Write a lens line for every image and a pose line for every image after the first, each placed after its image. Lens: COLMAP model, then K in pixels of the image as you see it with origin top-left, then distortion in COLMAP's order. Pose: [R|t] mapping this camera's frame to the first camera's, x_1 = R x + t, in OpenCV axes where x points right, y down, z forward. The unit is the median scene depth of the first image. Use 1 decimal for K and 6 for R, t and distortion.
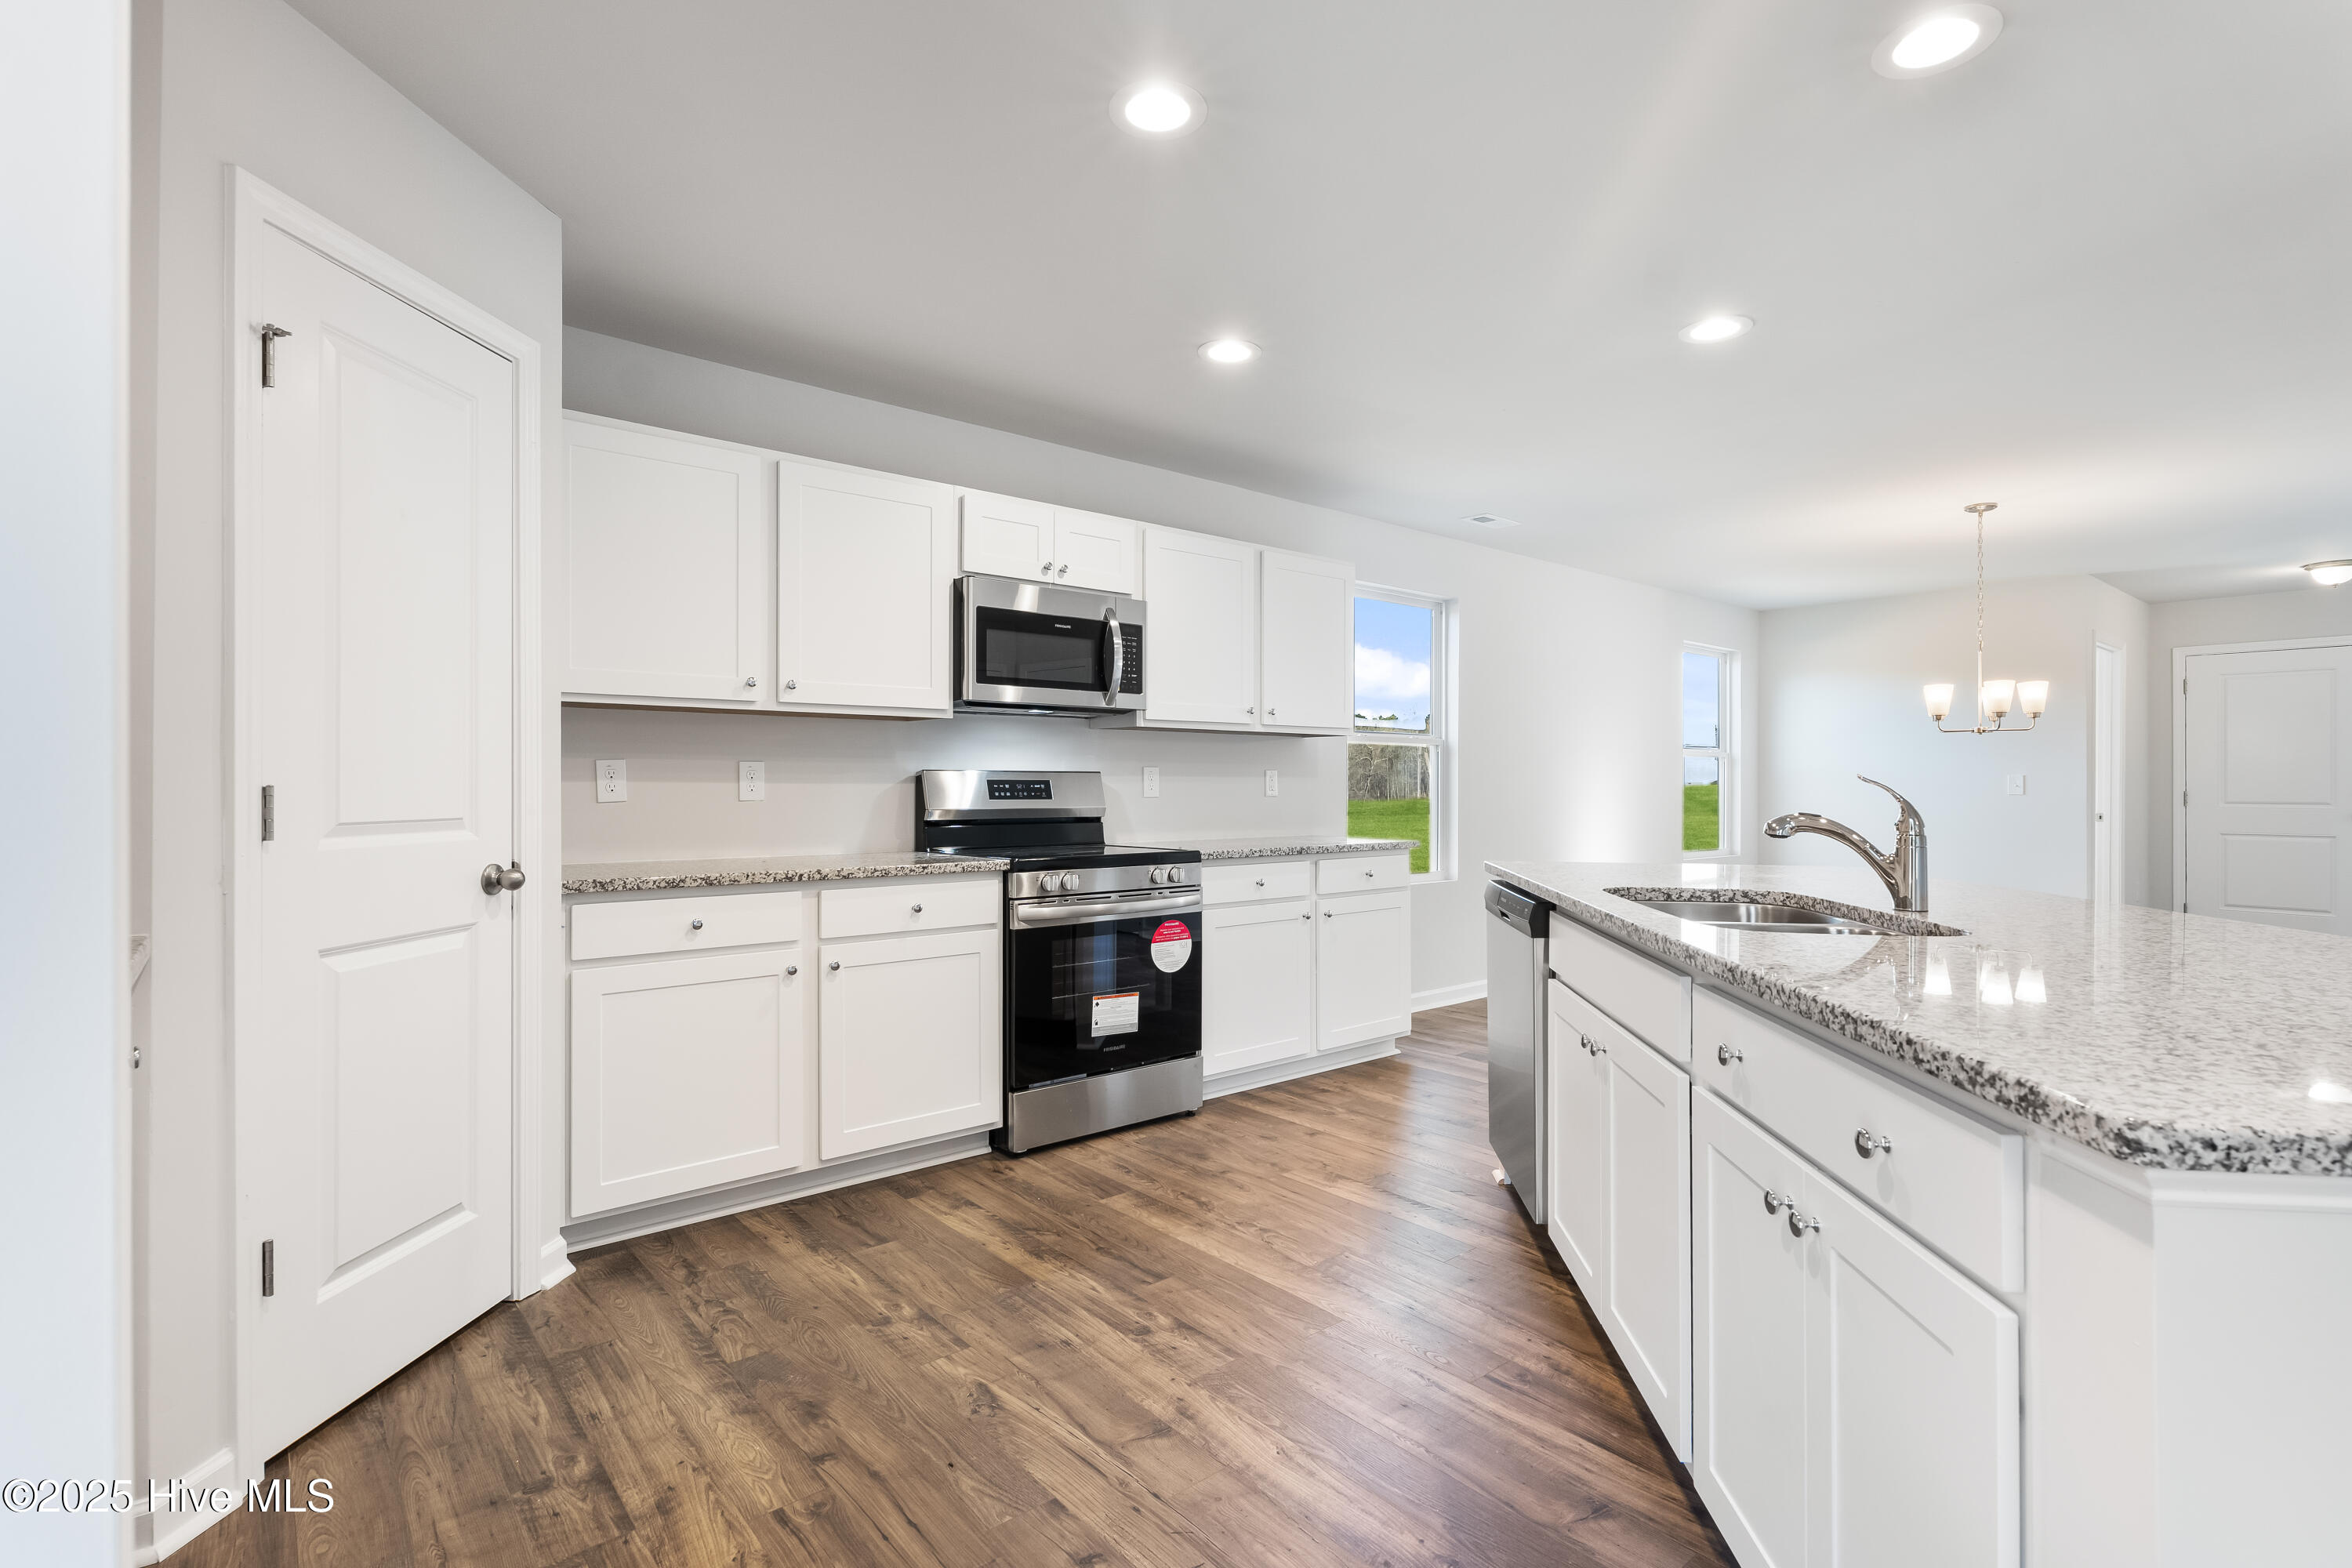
lens RADIAL K [[1107.6, 0, 1179.0], [0, 1107.6, 773.6], [0, 0, 1]] dist [0.004881, -0.000418]
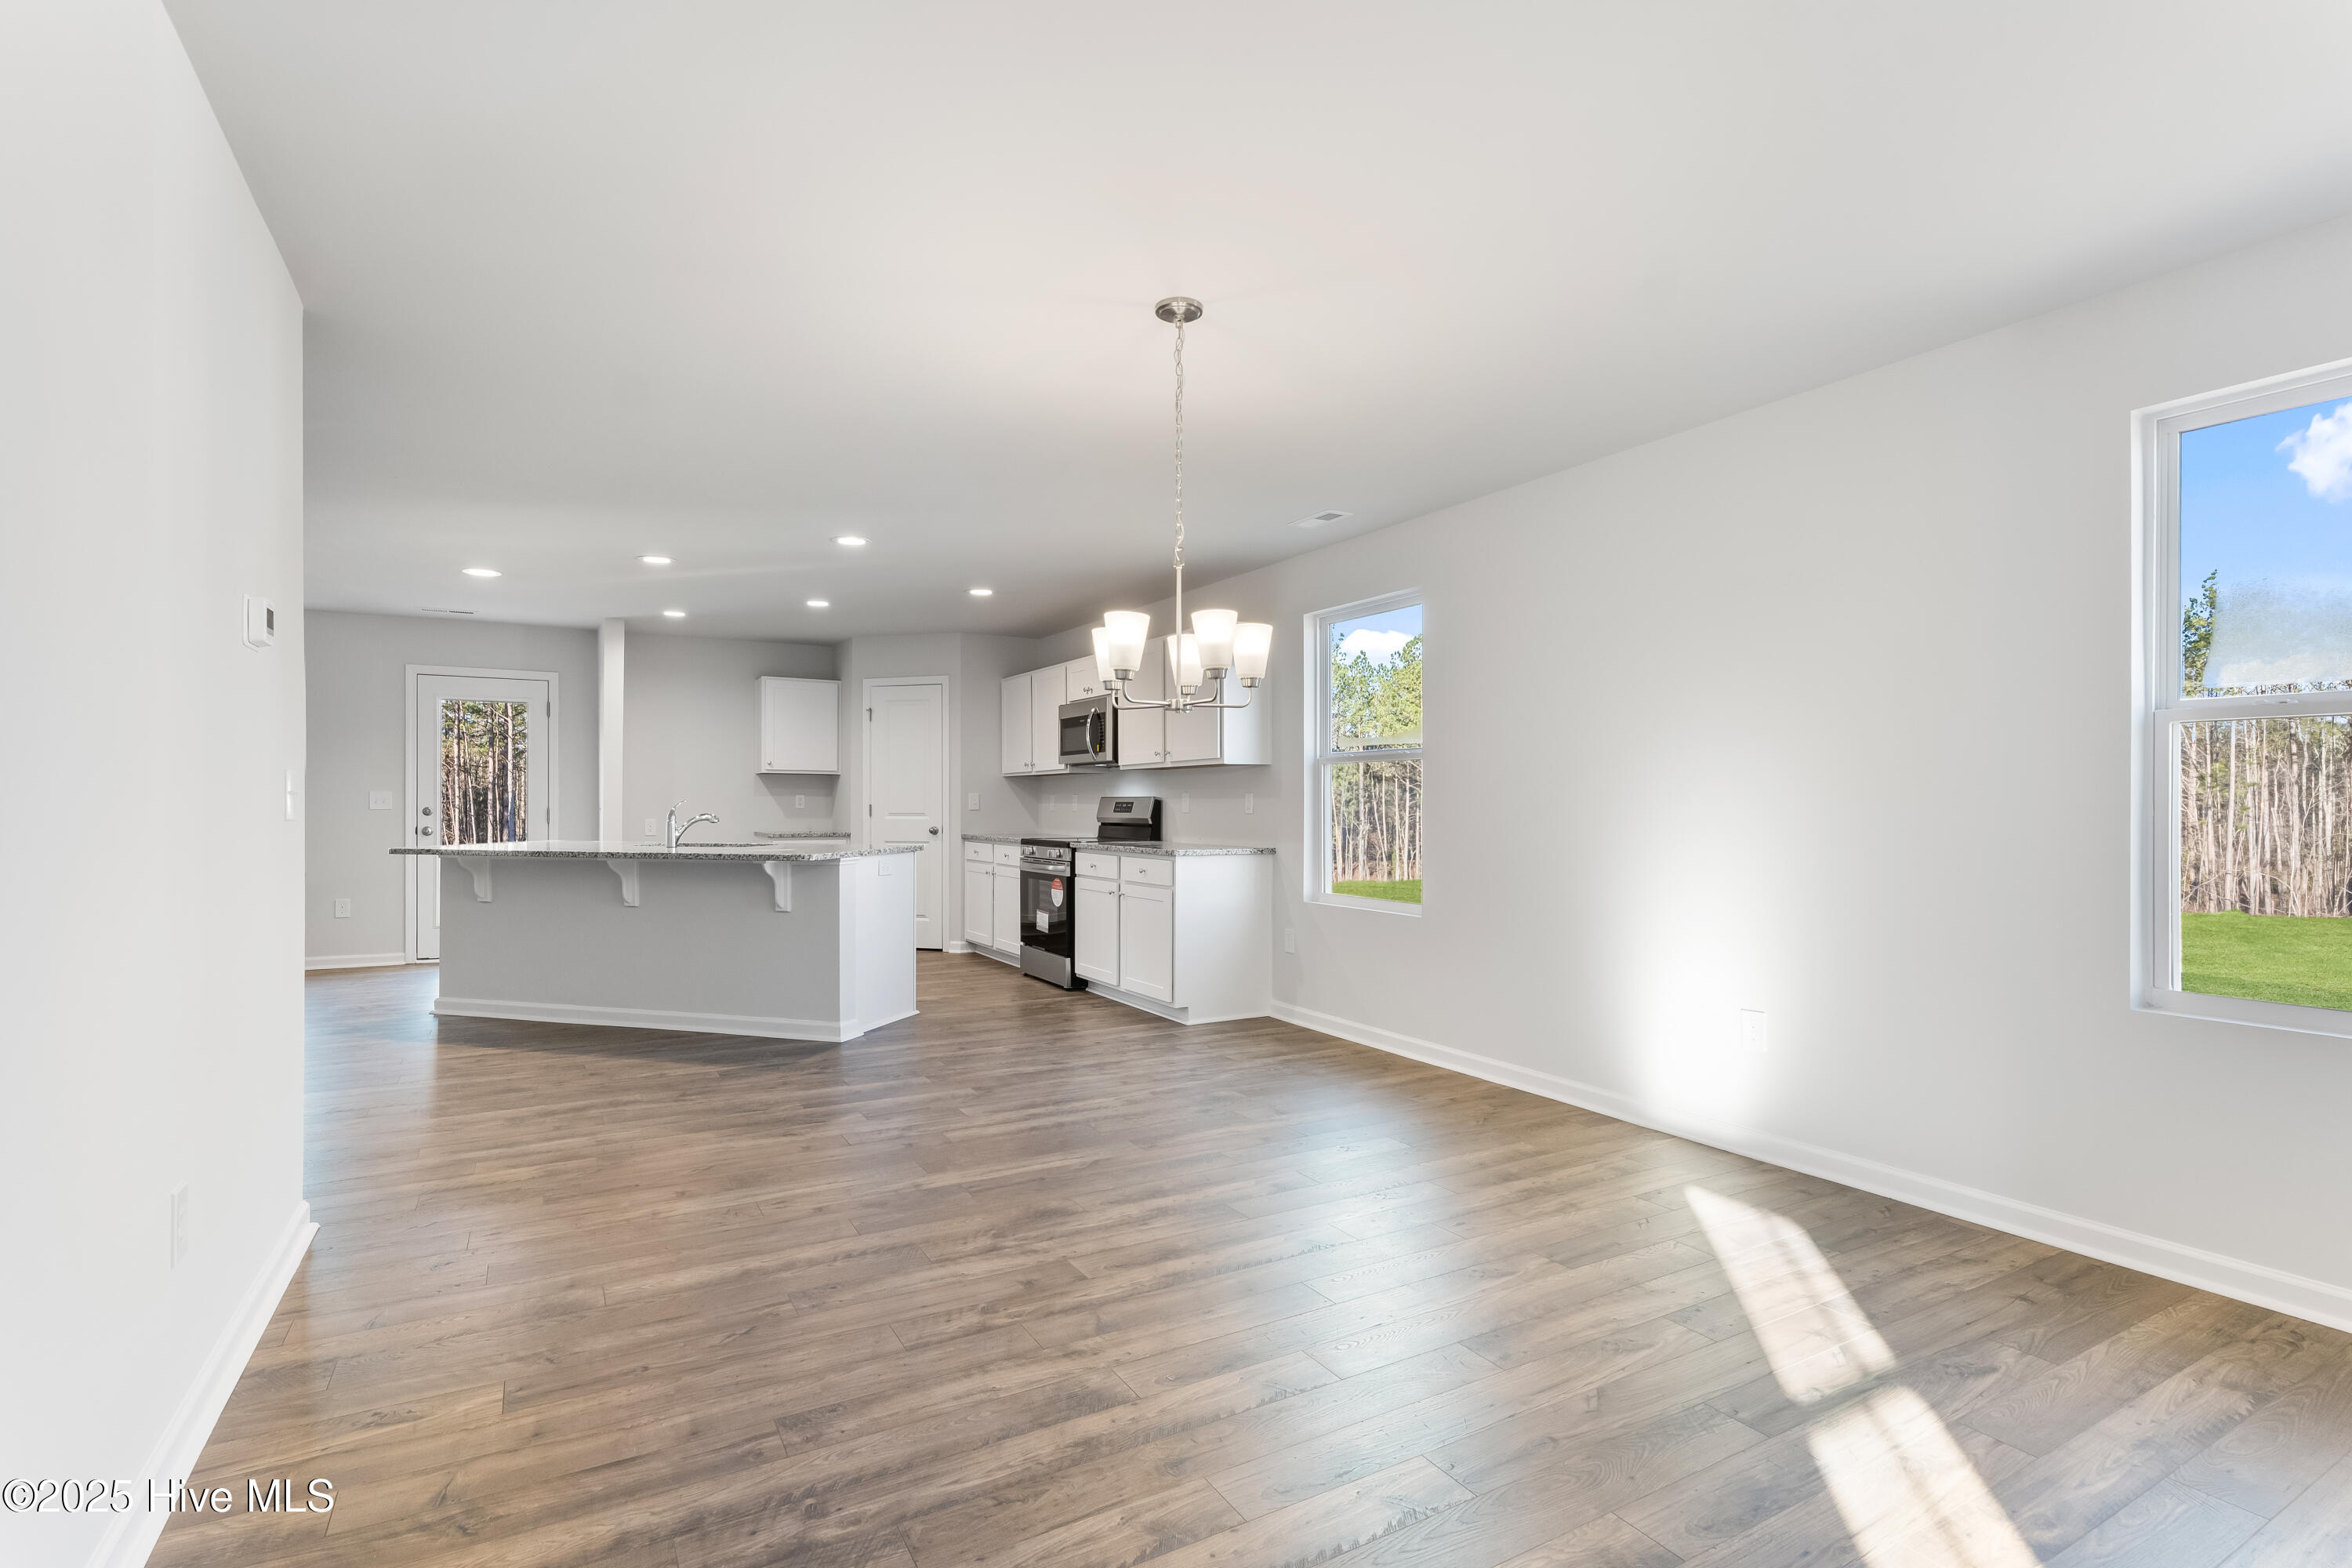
lens RADIAL K [[1107.6, 0, 1182.0], [0, 1107.6, 806.2], [0, 0, 1]] dist [0.004881, -0.000418]
pose [[-0.168930, -0.003510, -0.985622, 1.786446], [0.005976, 0.999972, -0.004585, 0.023049], [0.985610, -0.006665, -0.168904, 1.530808]]
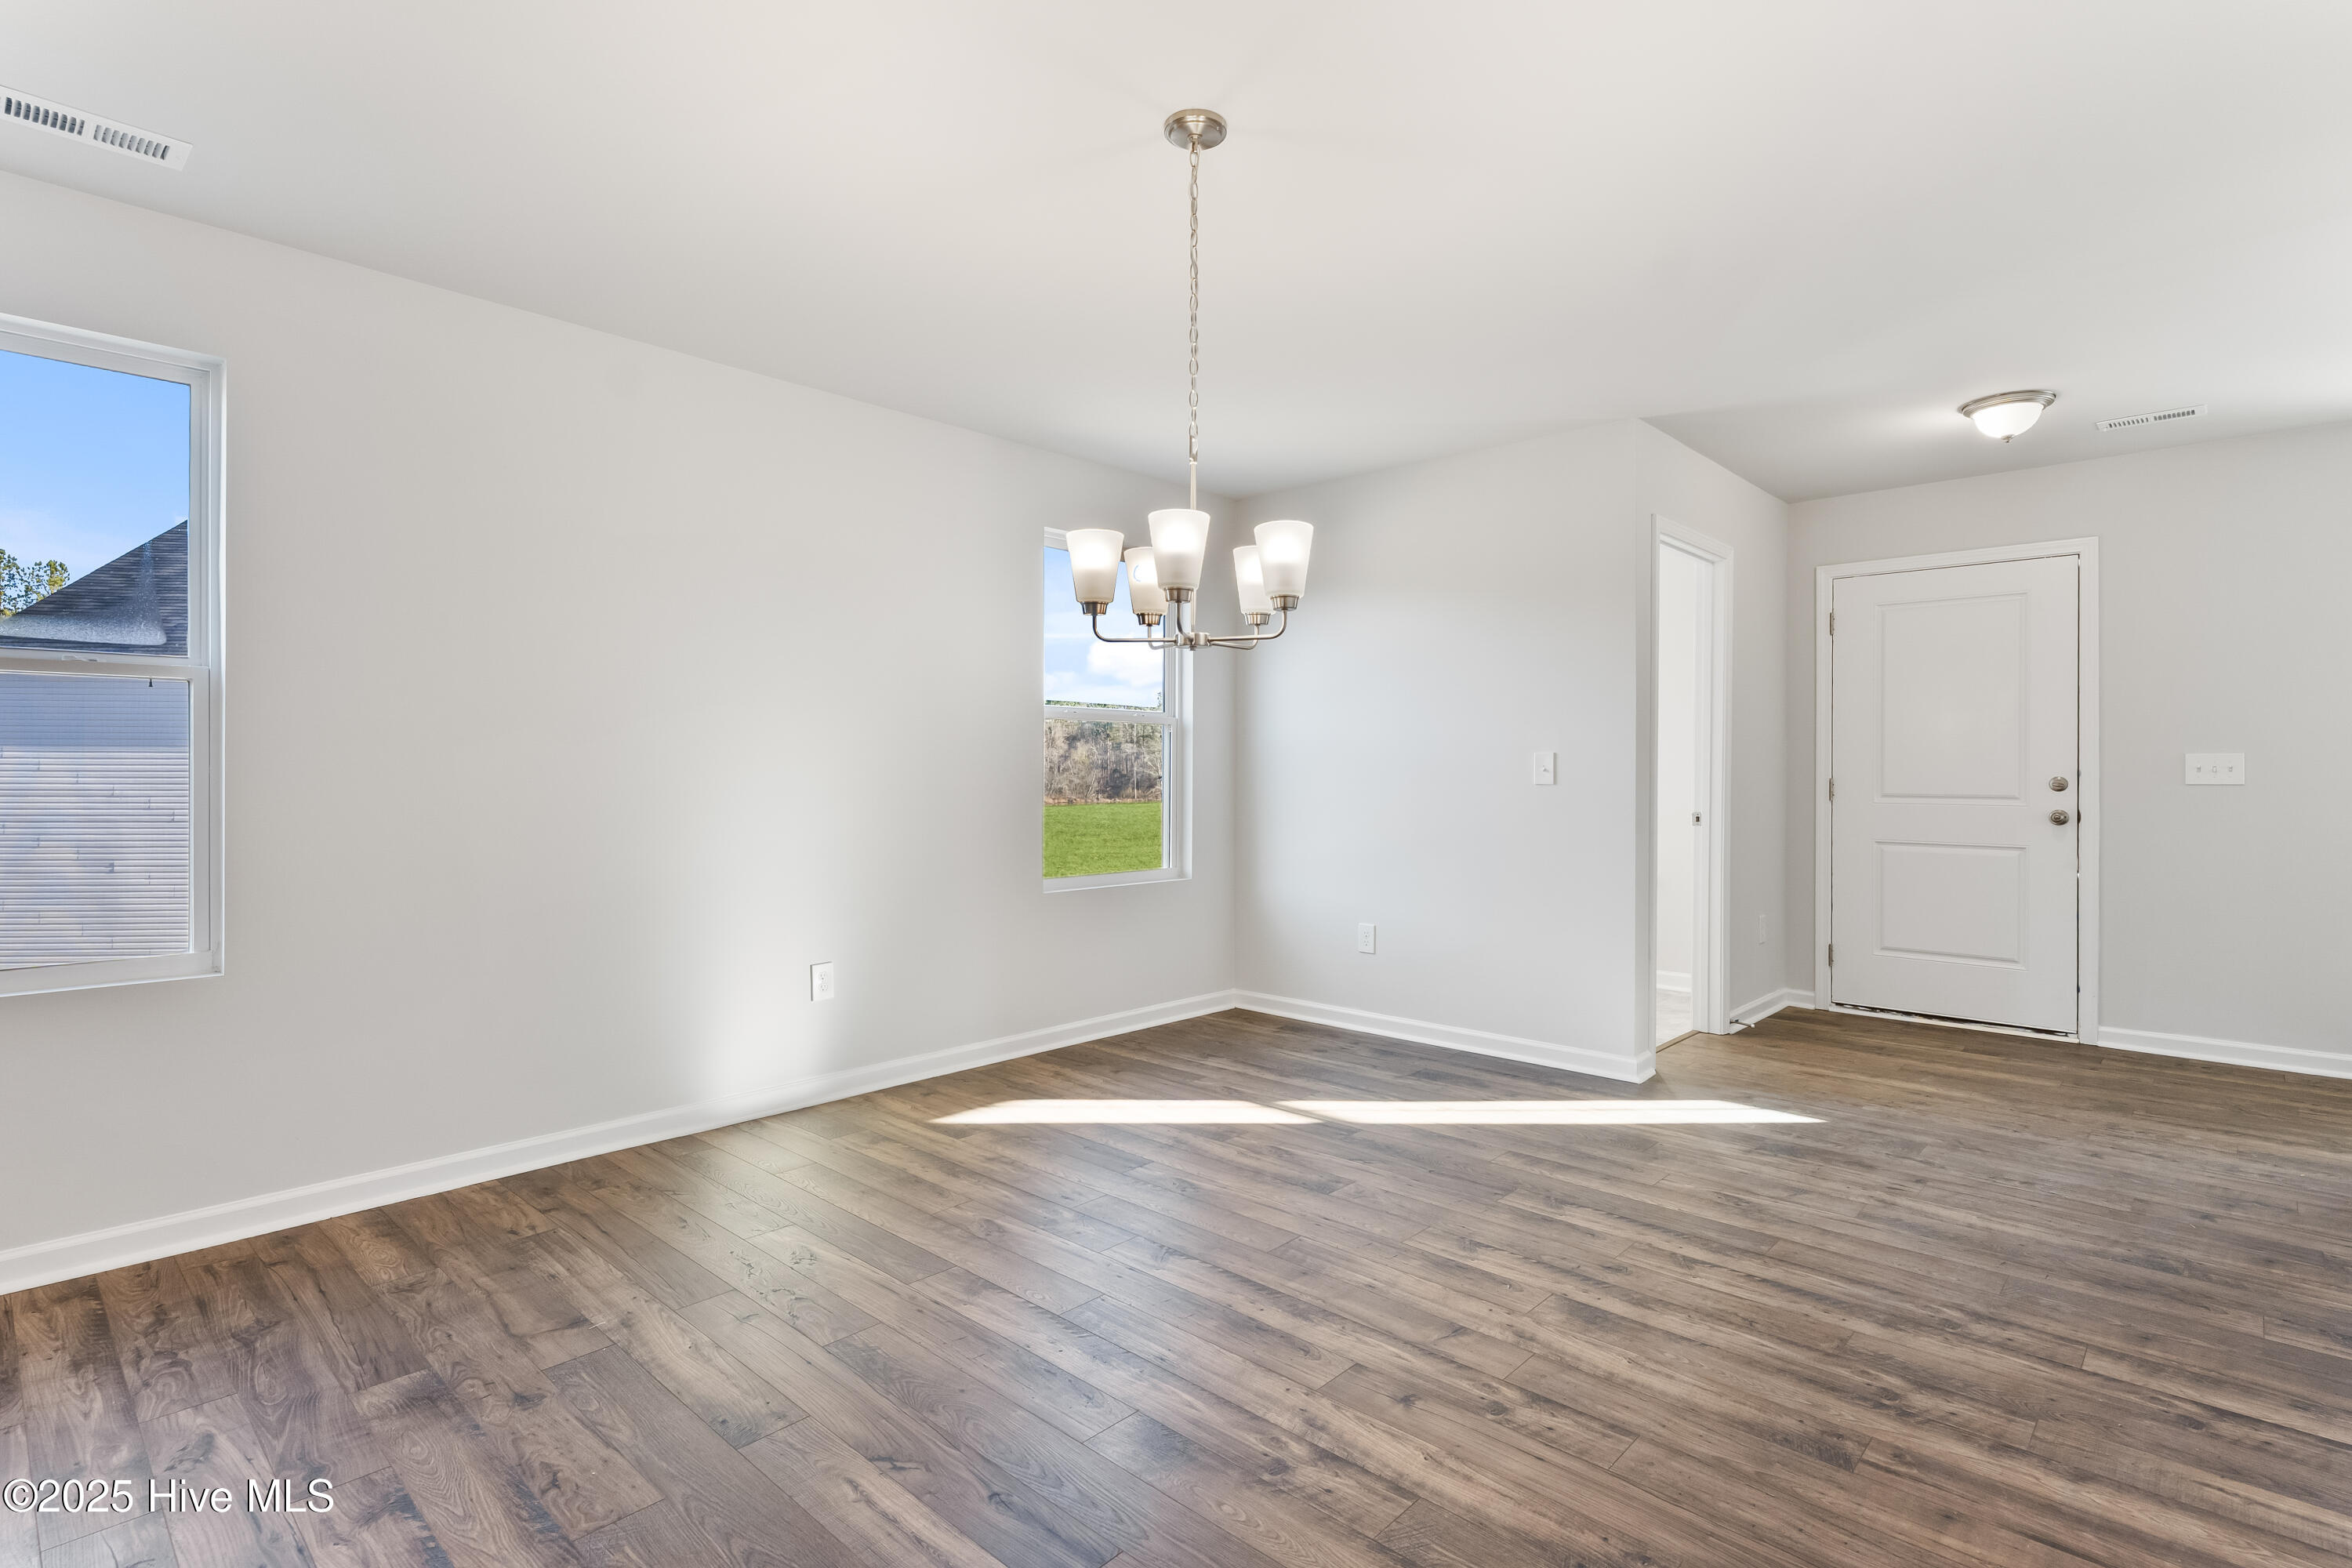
lens RADIAL K [[1107.6, 0, 1167.4], [0, 1107.6, 785.8], [0, 0, 1]] dist [0.004881, -0.000418]
pose [[0.994376, -0.001204, 0.105902, 0.948188], [-0.001174, 0.999749, 0.022395, 0.013335], [-0.105902, -0.022394, 0.994124, 0.809016]]
